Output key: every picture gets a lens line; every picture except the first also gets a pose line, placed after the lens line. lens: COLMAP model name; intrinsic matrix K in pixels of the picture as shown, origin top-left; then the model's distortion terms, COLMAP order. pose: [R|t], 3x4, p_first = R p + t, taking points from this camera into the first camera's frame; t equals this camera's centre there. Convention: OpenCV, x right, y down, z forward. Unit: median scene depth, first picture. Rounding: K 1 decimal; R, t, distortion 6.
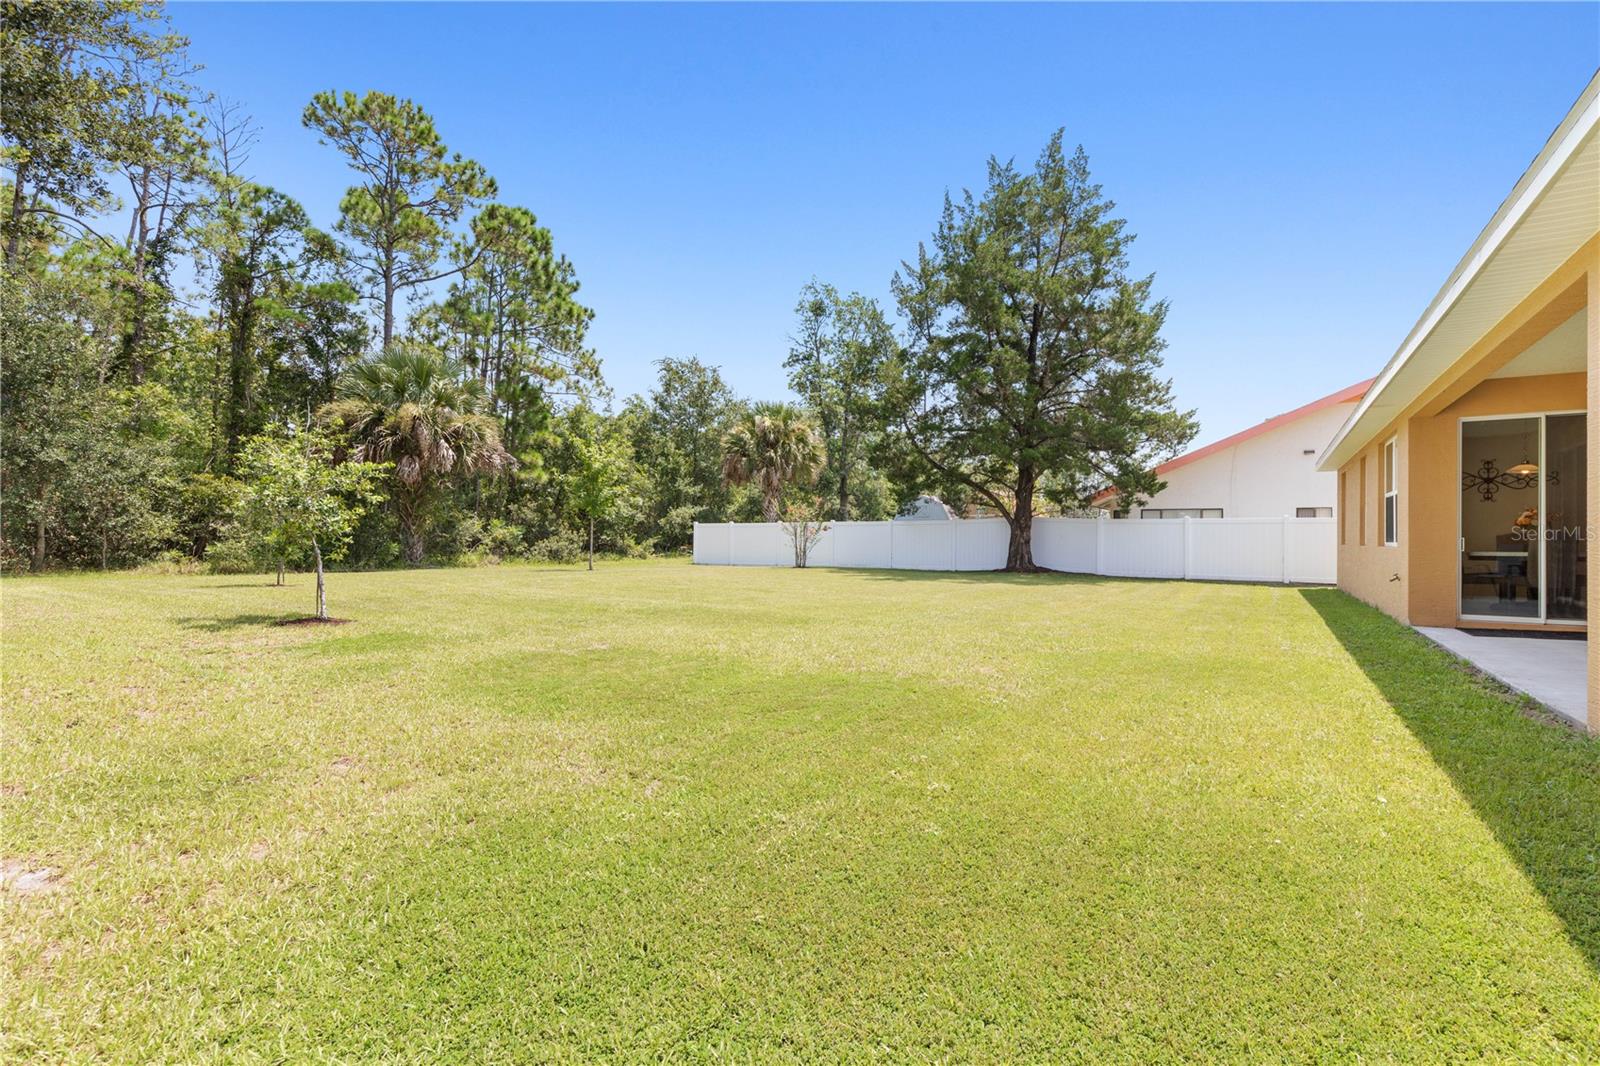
lens RADIAL K [[727.5, 0, 813.1], [0, 727.5, 518.0], [0, 0, 1]] dist [0.010185, -0.000319]
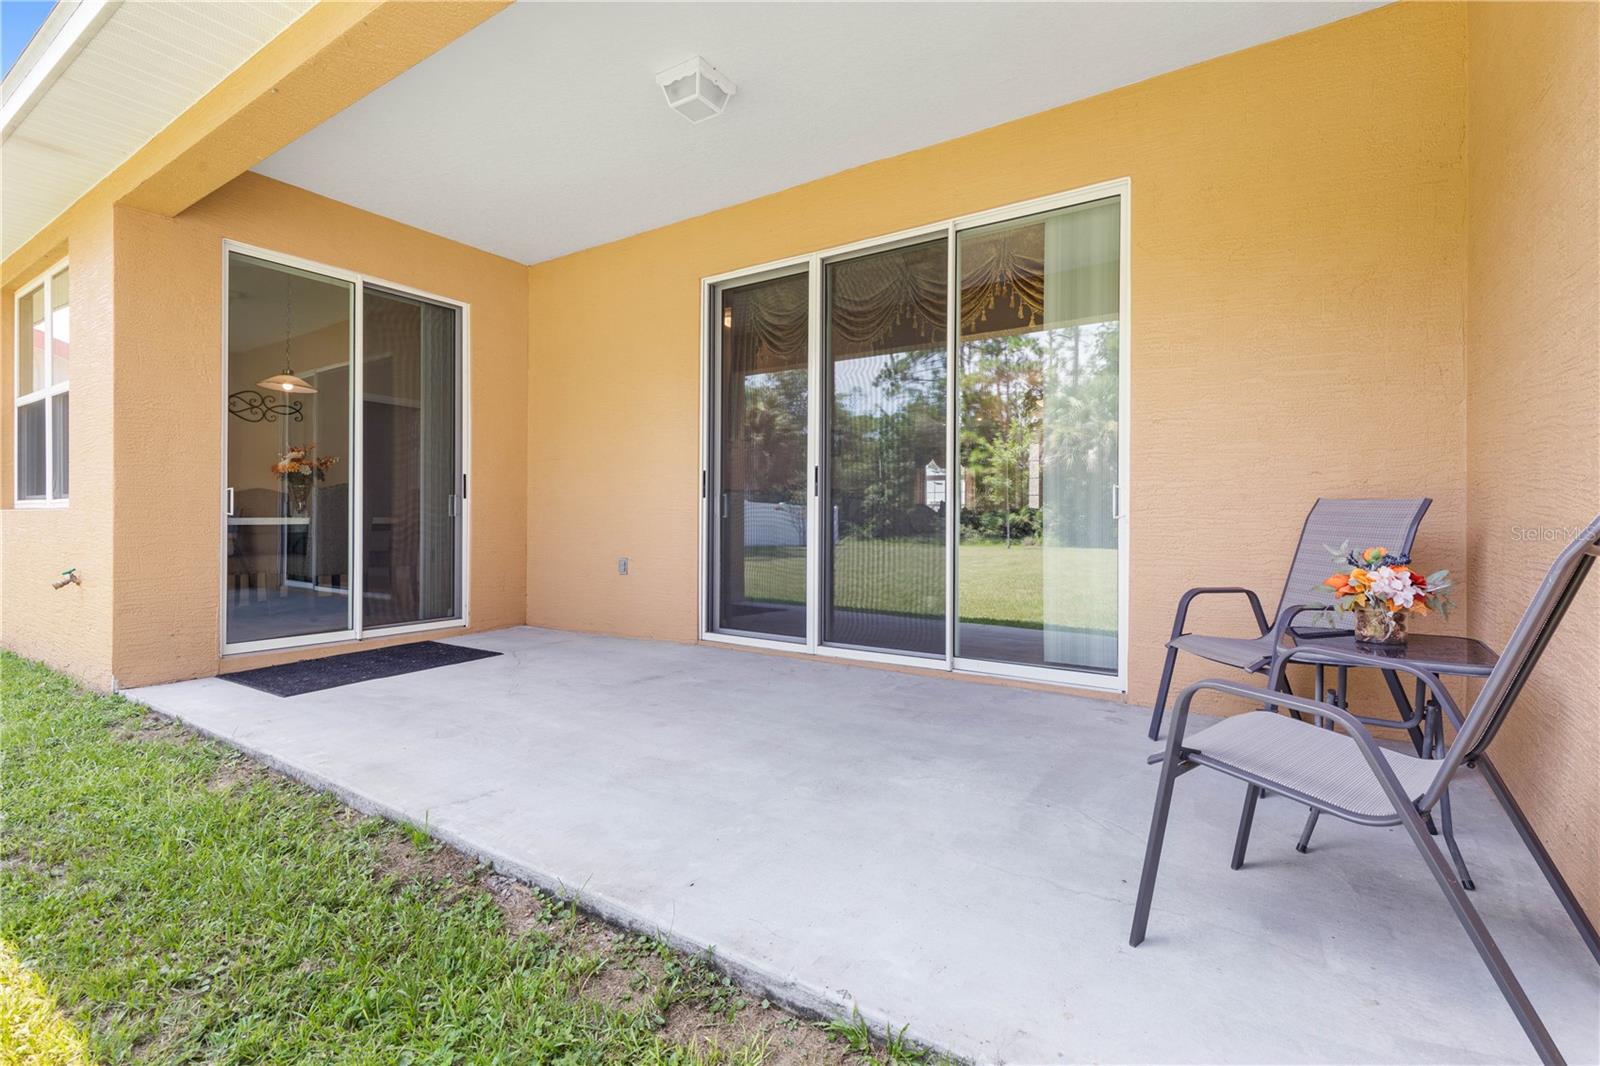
lens RADIAL K [[727.5, 0, 813.1], [0, 727.5, 518.0], [0, 0, 1]] dist [0.010185, -0.000319]
pose [[0.040229, 0.000016, 0.999190, 0.416097], [-0.034472, 0.999405, 0.001372, 0.034557], [-0.998596, -0.034499, 0.040206, 0.591942]]
